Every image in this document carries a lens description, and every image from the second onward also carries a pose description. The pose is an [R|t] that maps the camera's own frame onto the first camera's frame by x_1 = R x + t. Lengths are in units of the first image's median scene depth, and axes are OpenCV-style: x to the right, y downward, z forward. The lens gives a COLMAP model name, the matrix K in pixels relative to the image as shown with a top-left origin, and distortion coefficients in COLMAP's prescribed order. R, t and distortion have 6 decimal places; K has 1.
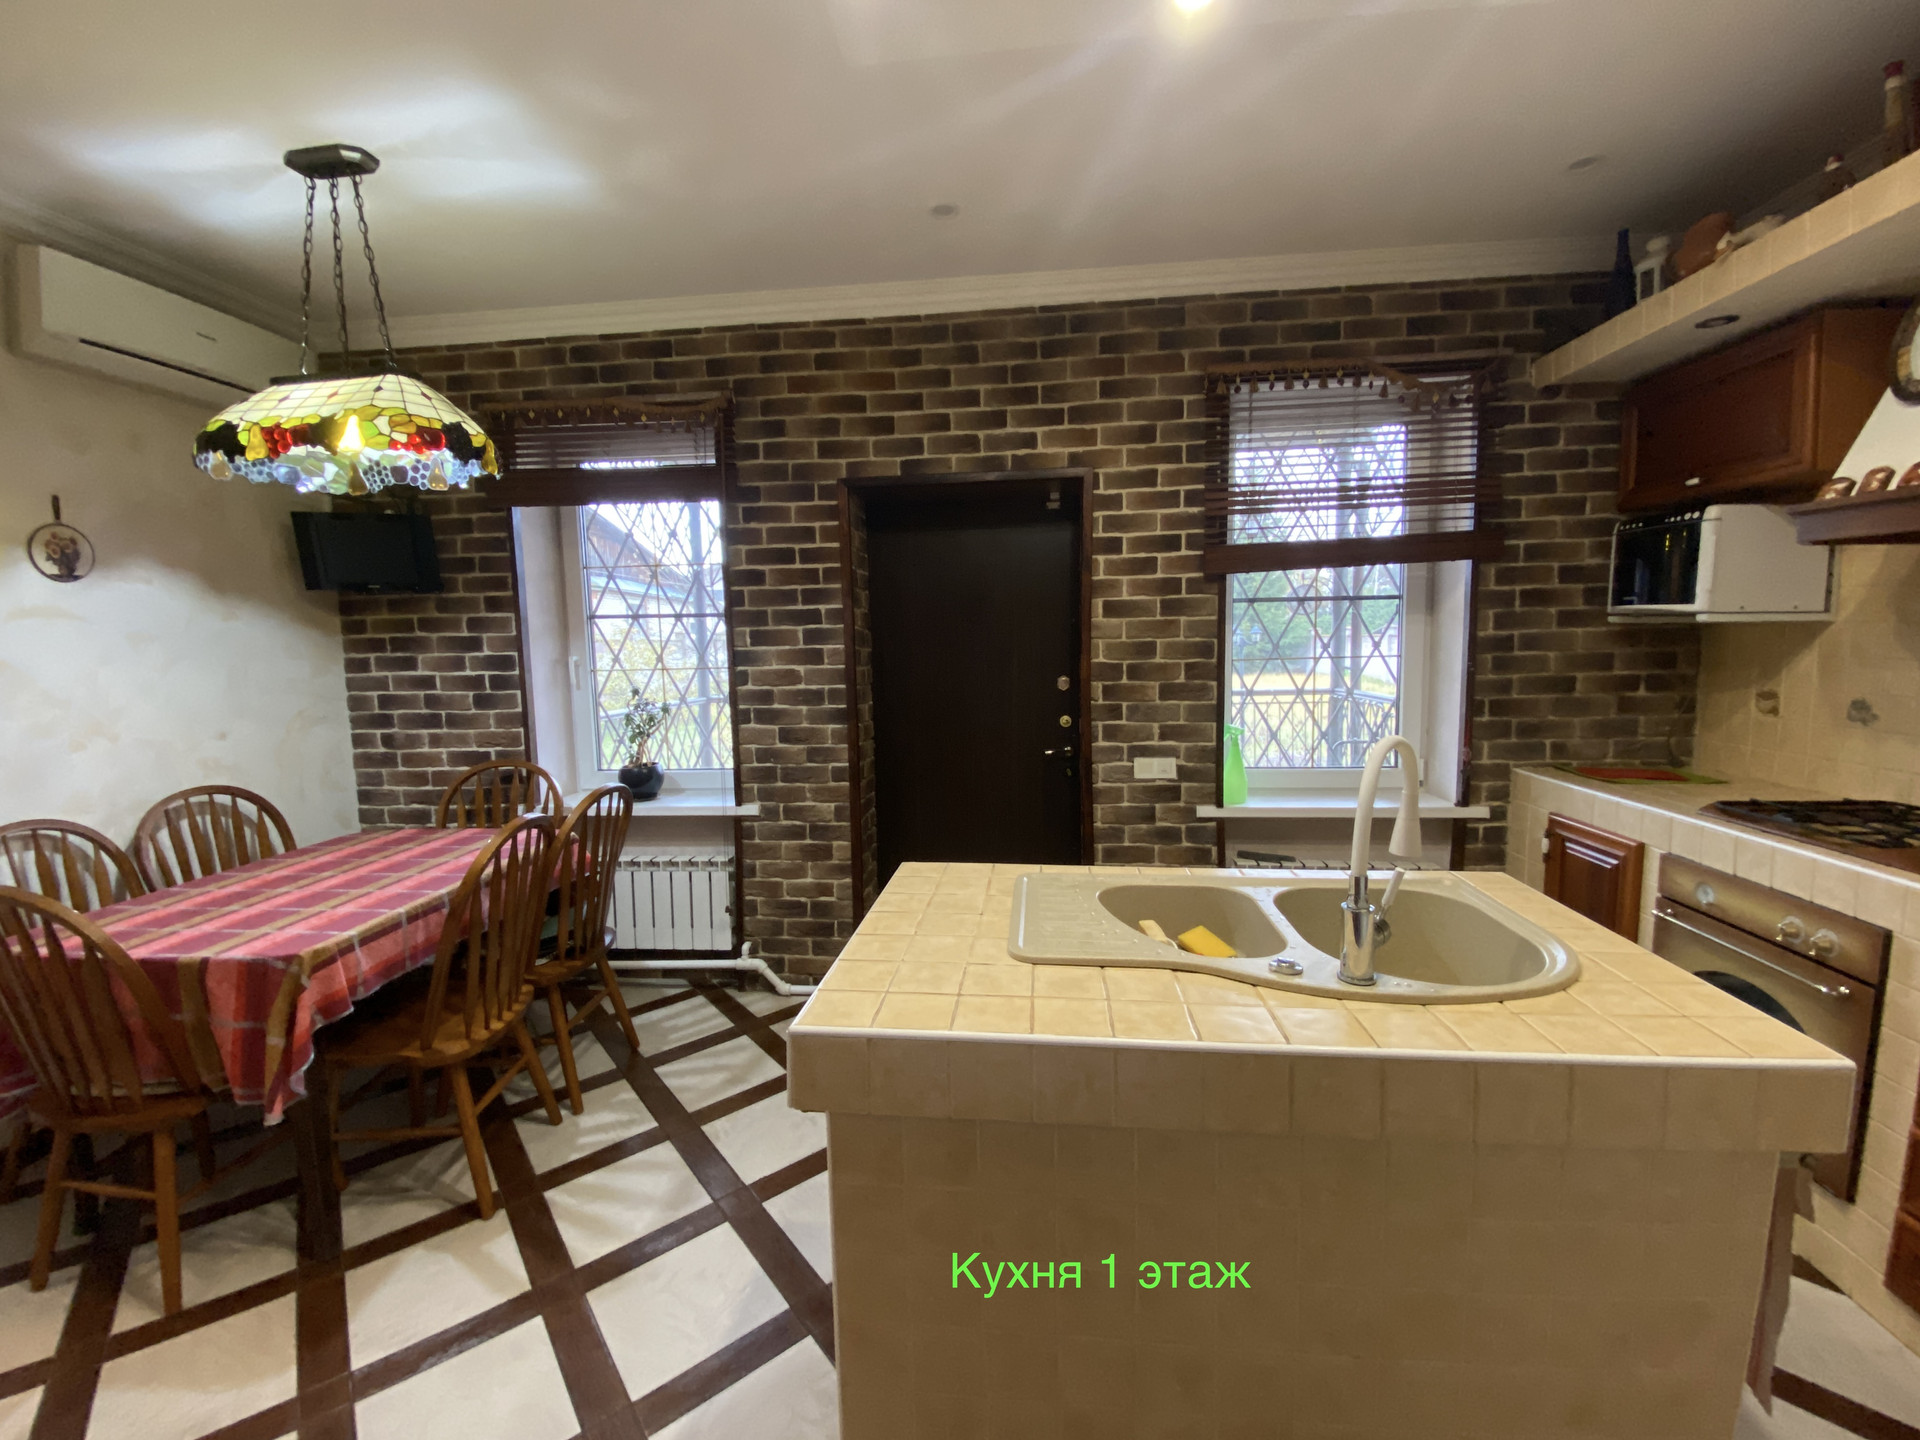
lens RADIAL K [[768.5, 0, 974.0], [0, 768.5, 718.6], [0, 0, 1]] dist [-0.001024, -0.003797]
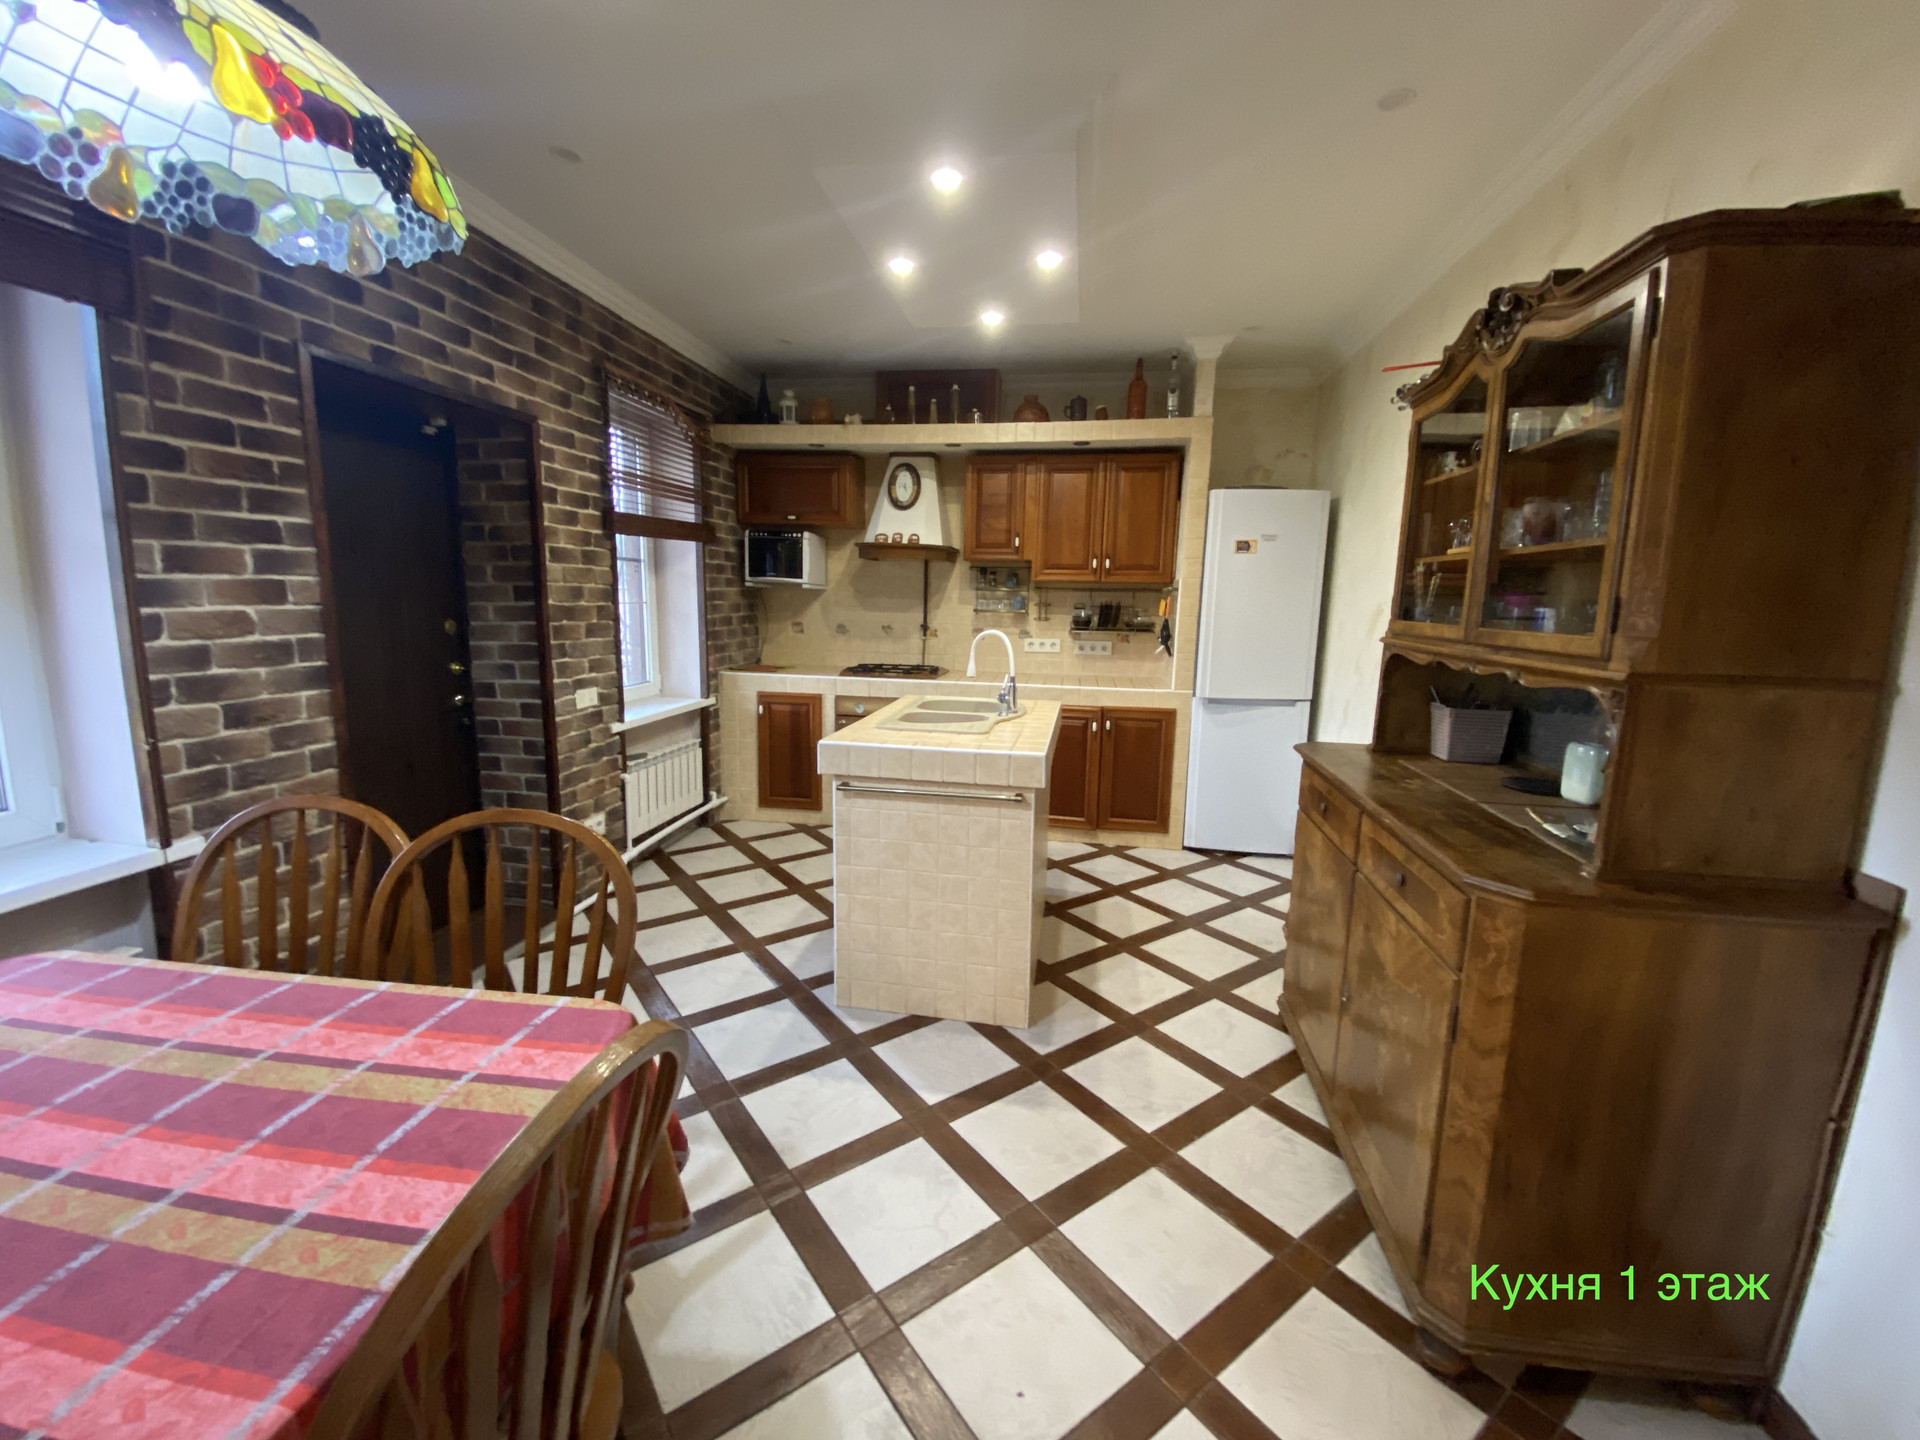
lens RADIAL K [[768.5, 0, 976.7], [0, 768.5, 718.6], [0, 0, 1]] dist [-0.001024, -0.003797]
pose [[0.029002, -0.136706, 0.990187, -0.883883], [0.075917, 0.988044, 0.134187, -0.014755], [-0.996692, 0.071281, 0.039034, 0.370953]]
